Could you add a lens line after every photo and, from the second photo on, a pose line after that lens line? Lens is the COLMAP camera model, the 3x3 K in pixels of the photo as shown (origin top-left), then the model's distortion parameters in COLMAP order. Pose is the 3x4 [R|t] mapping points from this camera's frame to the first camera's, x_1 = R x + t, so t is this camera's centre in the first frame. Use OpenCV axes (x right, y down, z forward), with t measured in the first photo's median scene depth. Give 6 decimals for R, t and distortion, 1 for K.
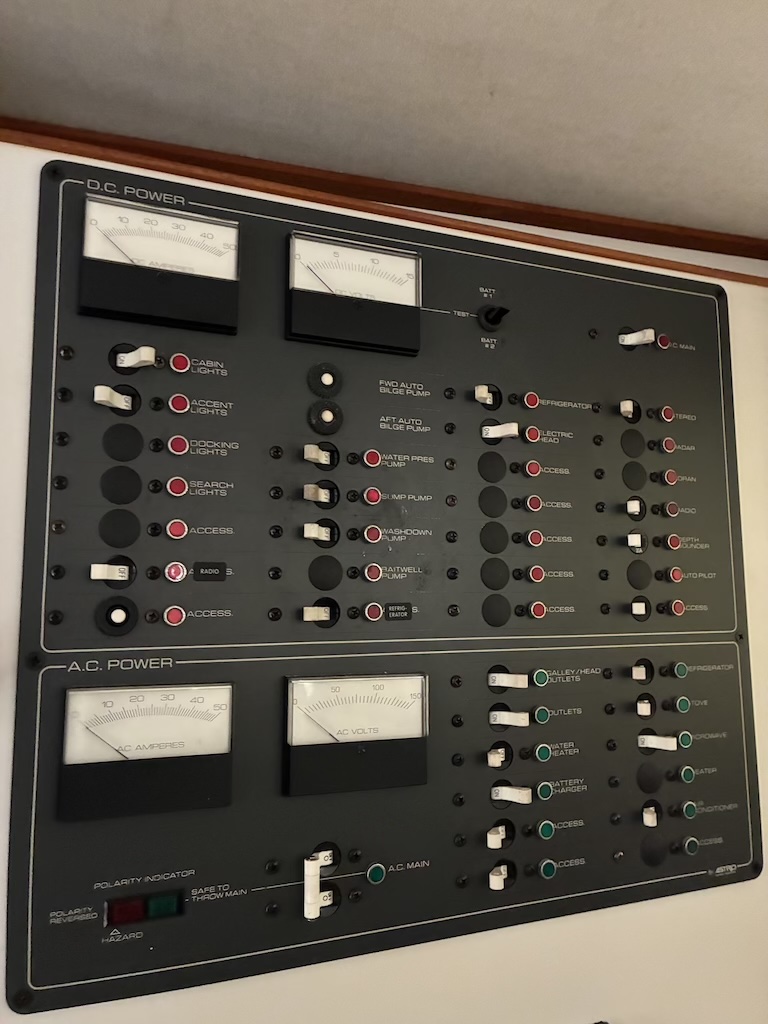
lens RADIAL K [[773.7, 0, 384.0], [0, 773.7, 512.0], [0, 0, 1]] dist [0.045372, -0.056566]
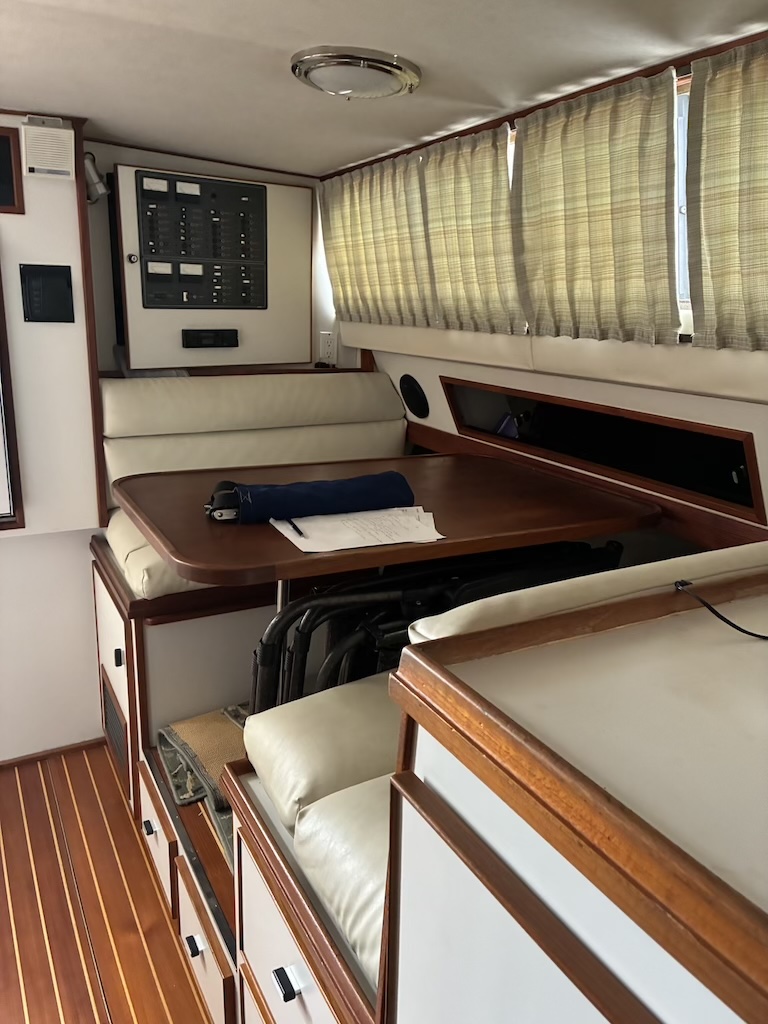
lens RADIAL K [[784.1, 0, 380.3], [0, 784.1, 497.8], [0, 0, 1]] dist [-0.004136, 0.079454]
pose [[0.959873, -0.036375, 0.278066, -0.358994], [-0.069040, 0.930382, 0.360031, -0.370733], [-0.271804, -0.364782, 0.890538, -5.152950]]
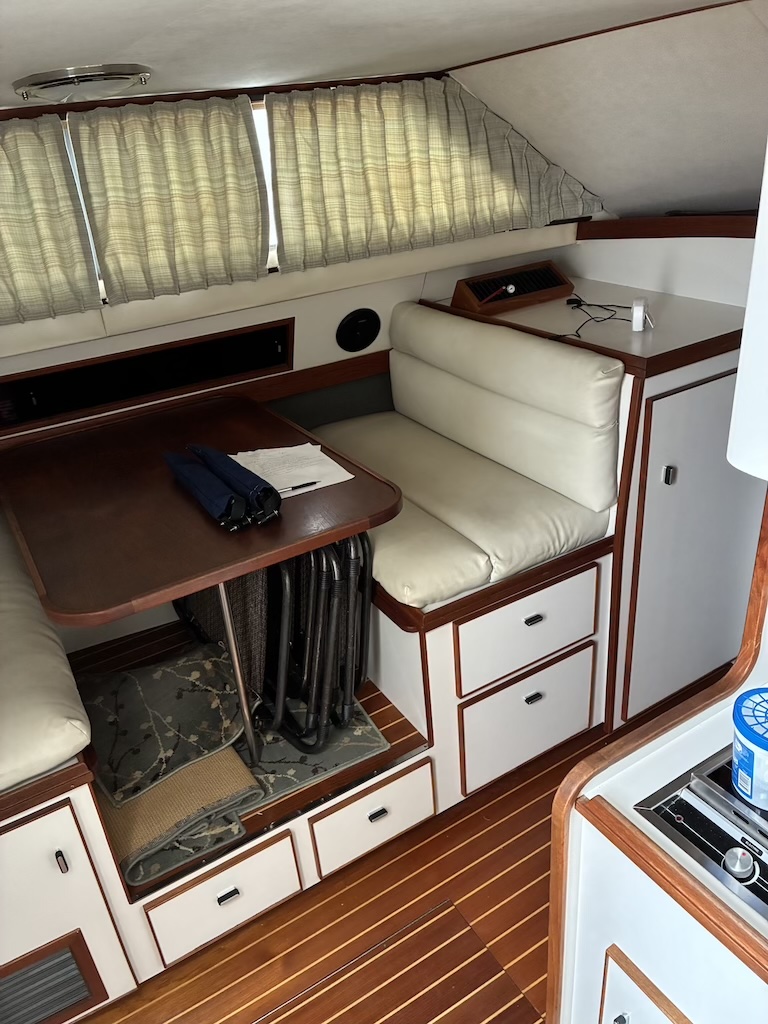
lens RADIAL K [[773.7, 0, 384.0], [0, 773.7, 512.0], [0, 0, 1]] dist [0.045372, -0.056566]
pose [[-0.321488, -0.400425, 0.858082, -3.488862], [-0.029956, 0.910036, 0.413446, -0.587931], [-0.946440, 0.107213, -0.304561, -1.248429]]
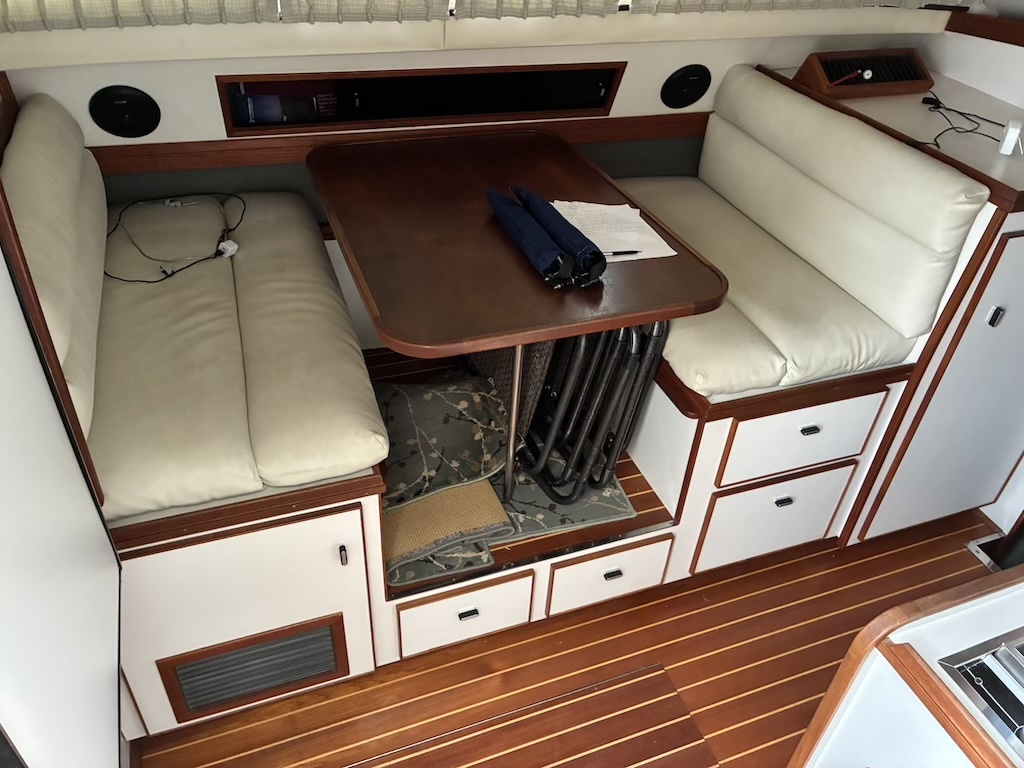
lens RADIAL K [[773.7, 0, 513.2], [0, 773.7, 368.4], [0, 0, 1]] dist [0.045372, -0.056566]
pose [[-0.143563, -0.584898, 0.798300, -3.254859], [-0.174495, 0.808979, 0.561342, -0.680743], [-0.974136, -0.058712, -0.218201, -0.696875]]
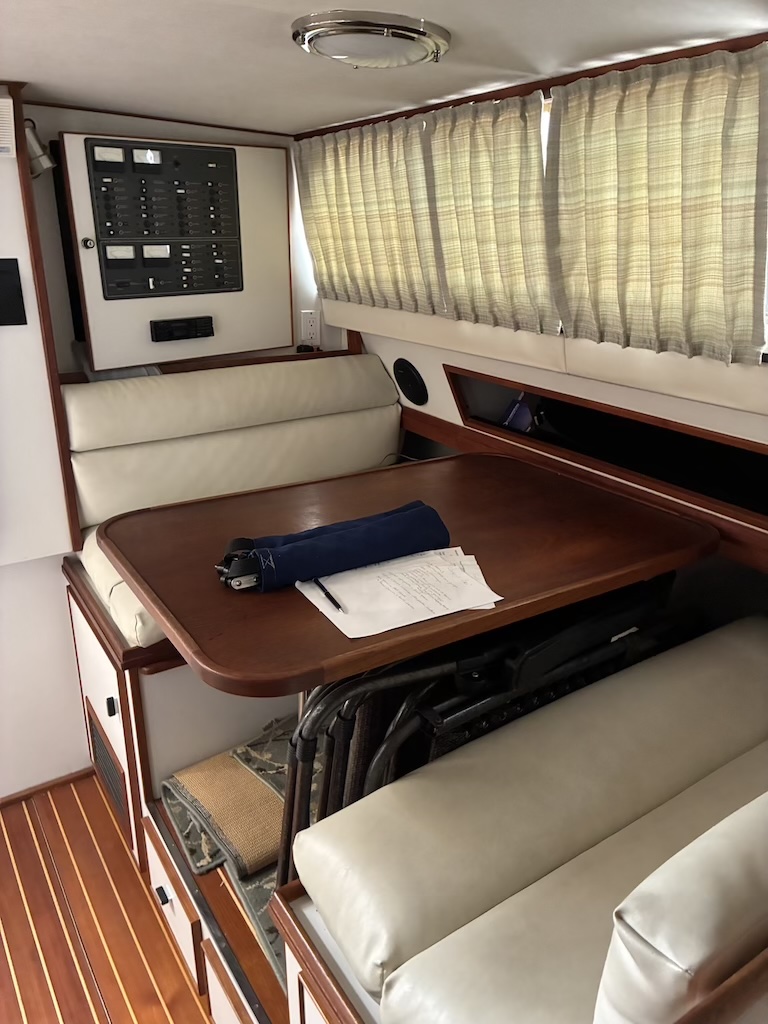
lens RADIAL K [[786.4, 0, 385.8], [0, 786.4, 499.9], [0, 0, 1]] dist [0.026010, -0.006583]
pose [[0.935613, -0.107511, 0.336258, -0.524634], [-0.053830, 0.897915, 0.436865, -0.619989], [-0.348899, -0.426837, 0.834314, -4.449993]]
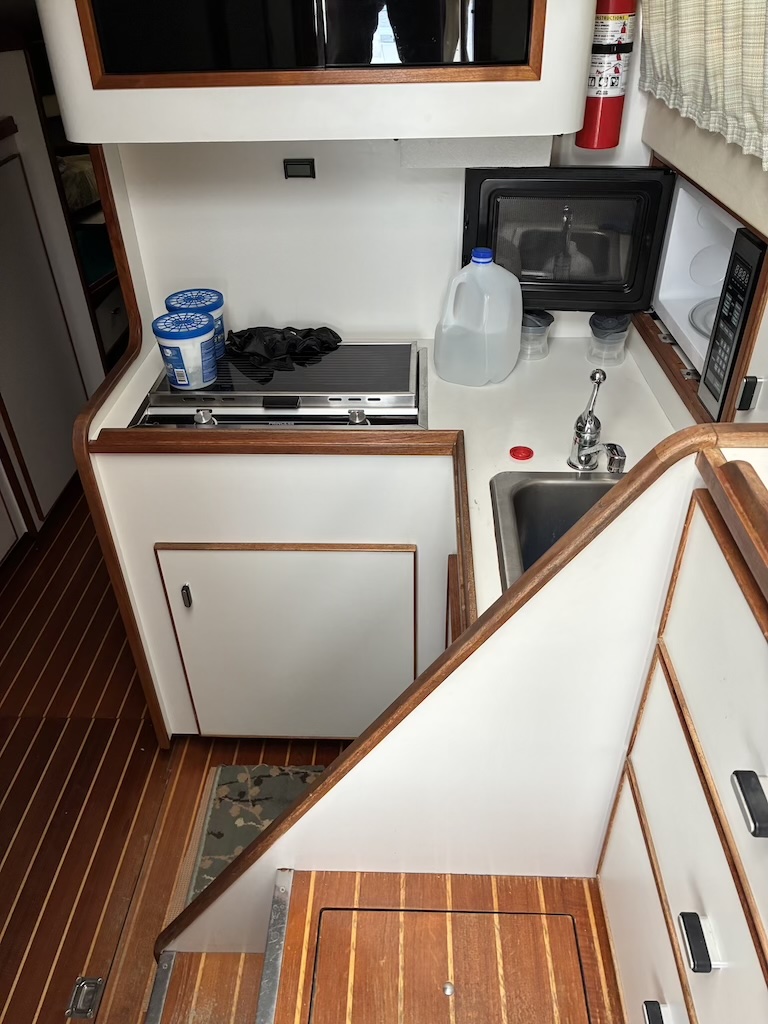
lens RADIAL K [[773.7, 0, 384.0], [0, 773.7, 512.0], [0, 0, 1]] dist [0.045372, -0.056566]
pose [[-0.966342, -0.120850, 0.227111, -3.867345], [0.004733, 0.874296, 0.485370, -0.022394], [-0.257219, 0.470108, -0.844297, 0.069349]]
